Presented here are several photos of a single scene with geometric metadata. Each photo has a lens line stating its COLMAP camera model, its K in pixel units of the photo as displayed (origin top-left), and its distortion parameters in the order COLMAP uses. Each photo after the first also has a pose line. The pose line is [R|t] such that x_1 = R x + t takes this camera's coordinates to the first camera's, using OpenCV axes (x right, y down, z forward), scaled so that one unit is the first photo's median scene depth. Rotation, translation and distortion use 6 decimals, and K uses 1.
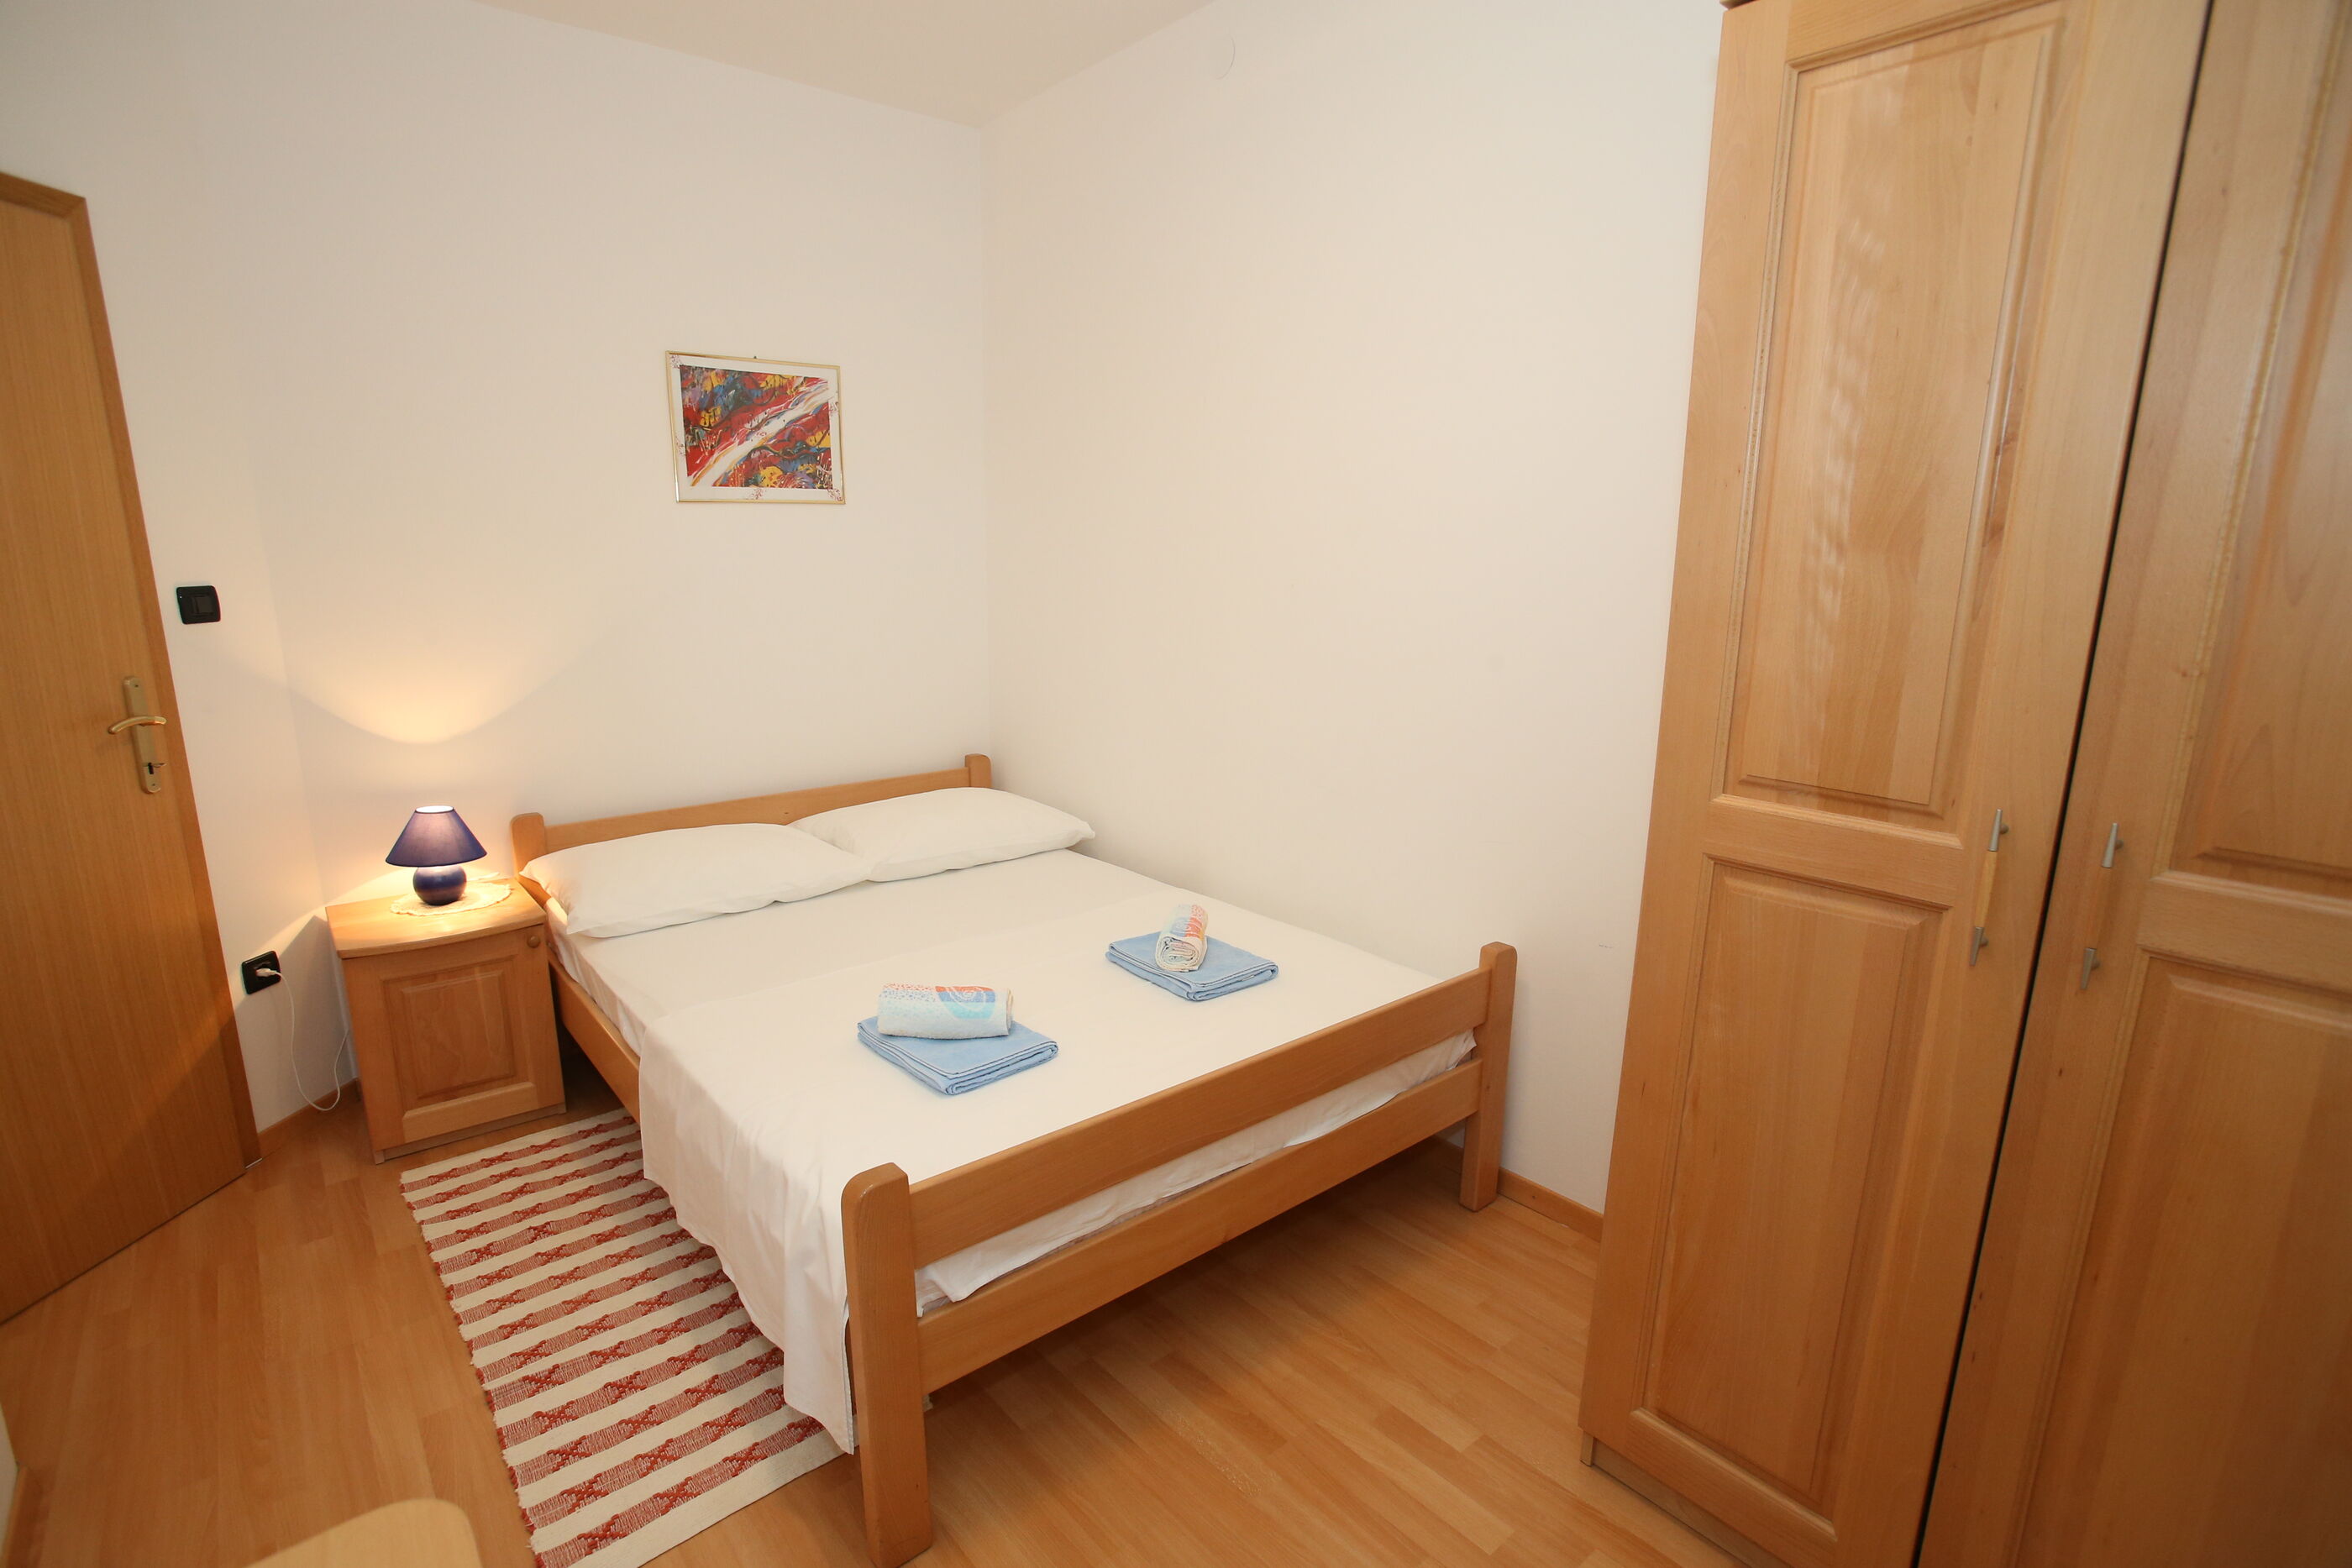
lens RADIAL K [[1142.6, 0, 1172.1], [0, 1142.6, 793.9], [0, 0, 1]] dist [-0.076145, 0.036794]
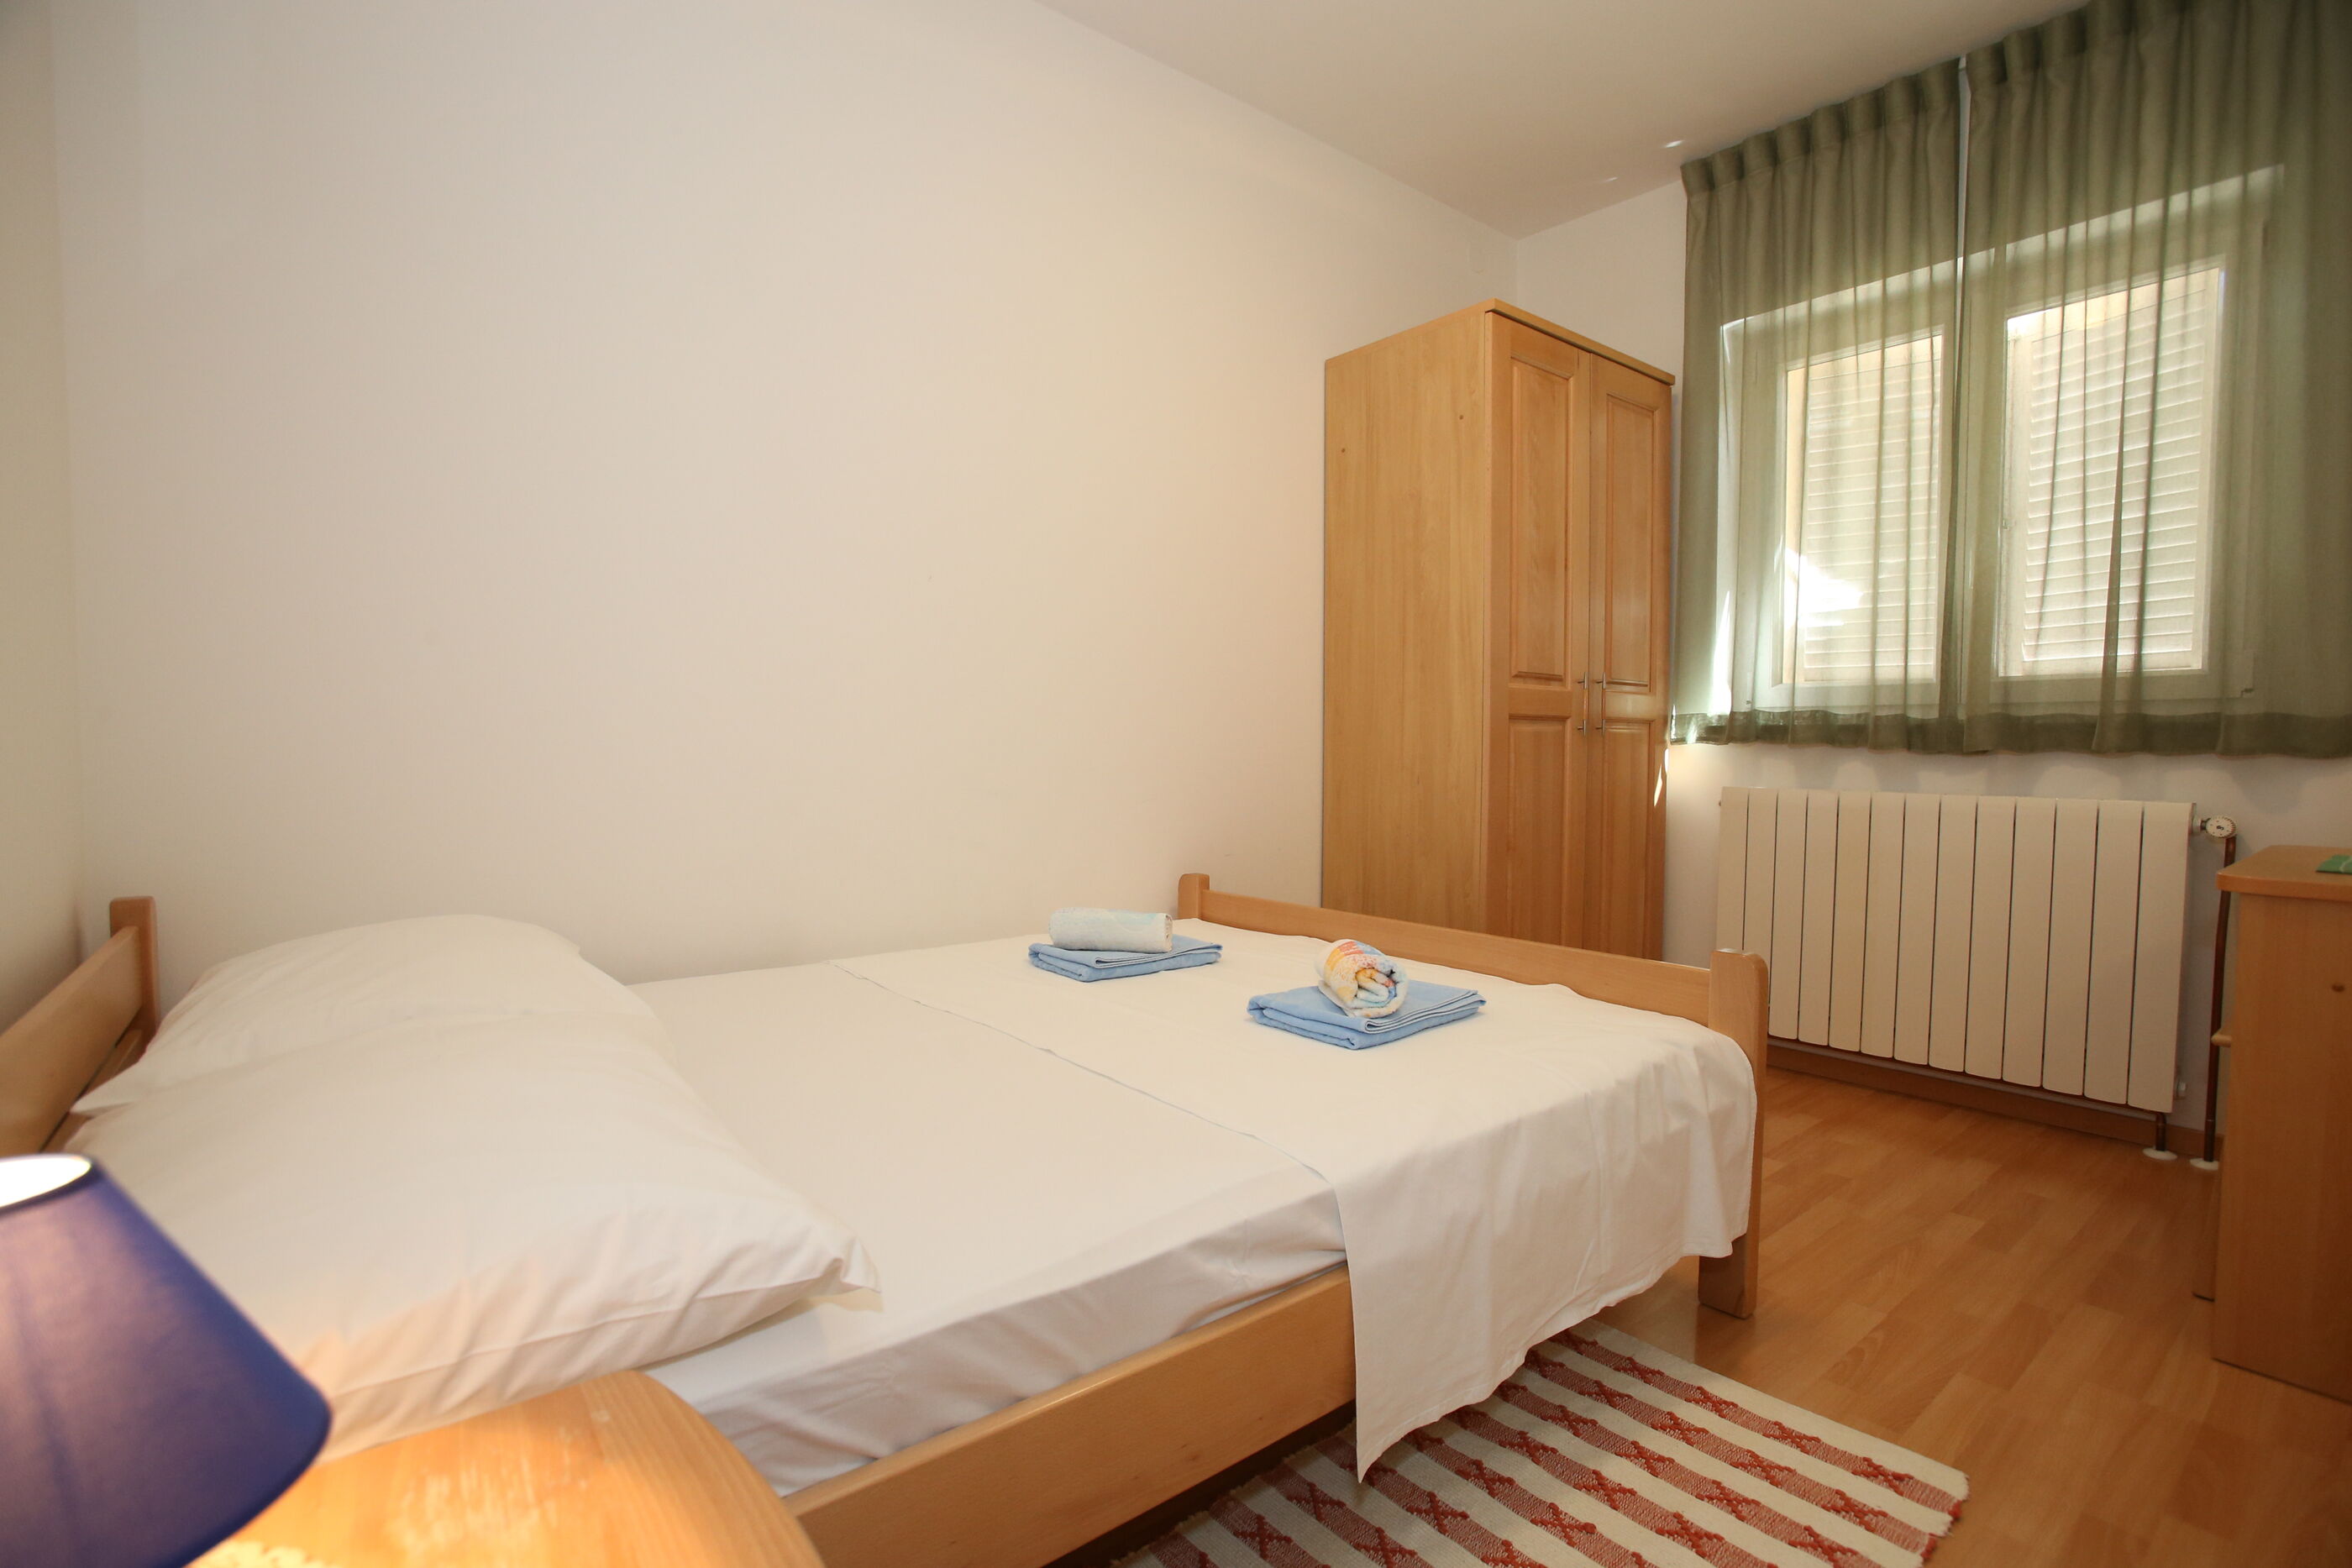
lens RADIAL K [[1086.3, 0, 1154.9], [0, 1086.3, 805.1], [0, 0, 1]] dist [-0.088211, 0.031245]
pose [[0.017445, -0.061279, 0.997968, -1.586821], [0.196726, 0.978820, 0.056665, -0.020242], [-0.980303, 0.195338, 0.029131, 1.736680]]
